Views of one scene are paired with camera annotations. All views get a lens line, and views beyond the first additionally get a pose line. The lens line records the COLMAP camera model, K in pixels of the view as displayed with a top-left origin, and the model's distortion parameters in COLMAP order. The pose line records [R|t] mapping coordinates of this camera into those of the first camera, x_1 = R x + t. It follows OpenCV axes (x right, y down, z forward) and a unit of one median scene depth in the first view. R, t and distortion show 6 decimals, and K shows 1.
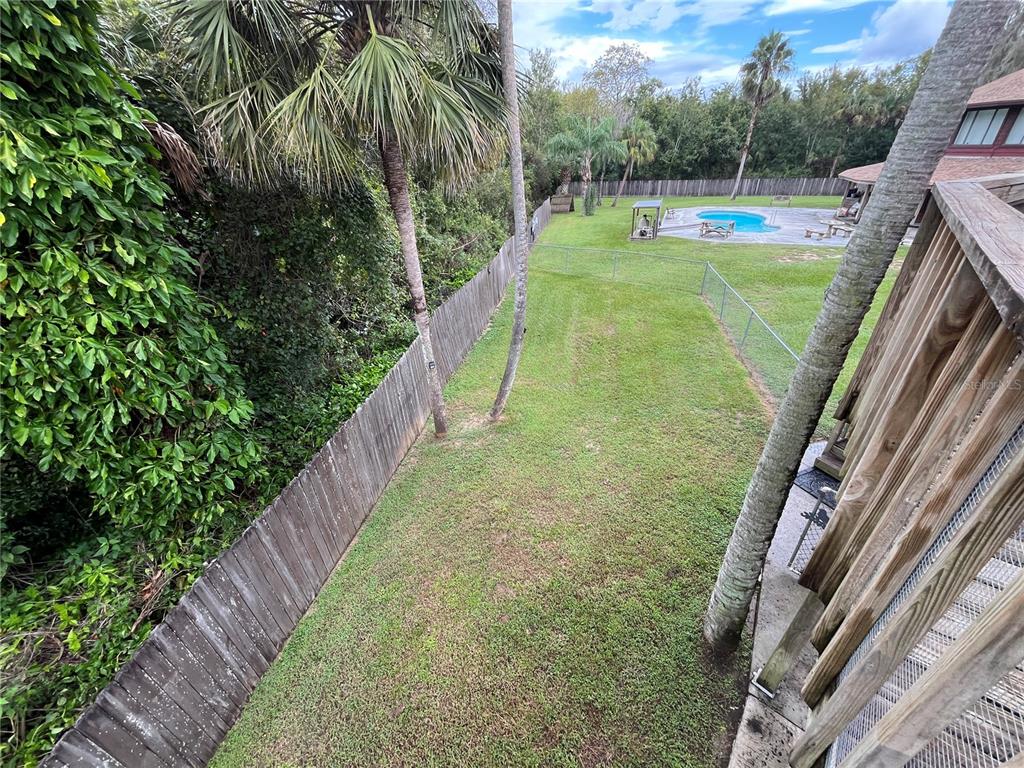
lens RADIAL K [[416.4, 0, 509.7], [0, 416.4, 388.6], [0, 0, 1]] dist [0.000086, -0.000132]
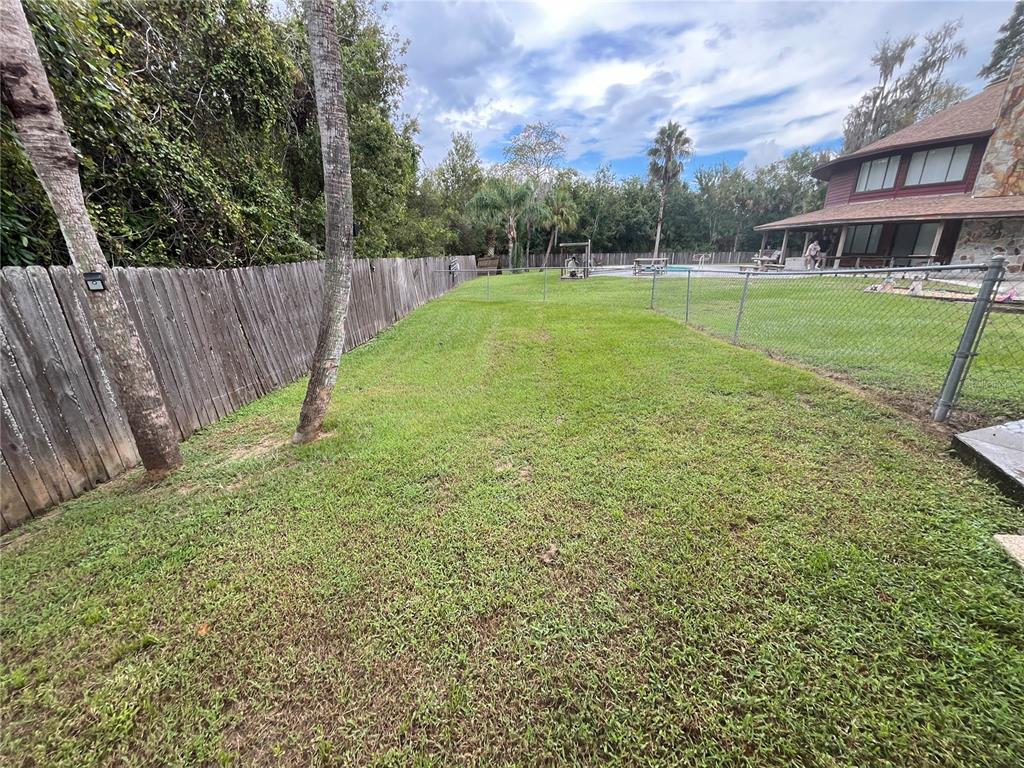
lens RADIAL K [[411.3, 0, 512.0], [0, 411.3, 384.0], [0, 0, 1]] dist [-0.000725, -0.000077]
pose [[0.988594, -0.018912, 0.149412, 0.035299], [0.051273, 0.975084, -0.215830, 0.035939], [-0.141607, 0.221029, 0.964932, 0.148716]]
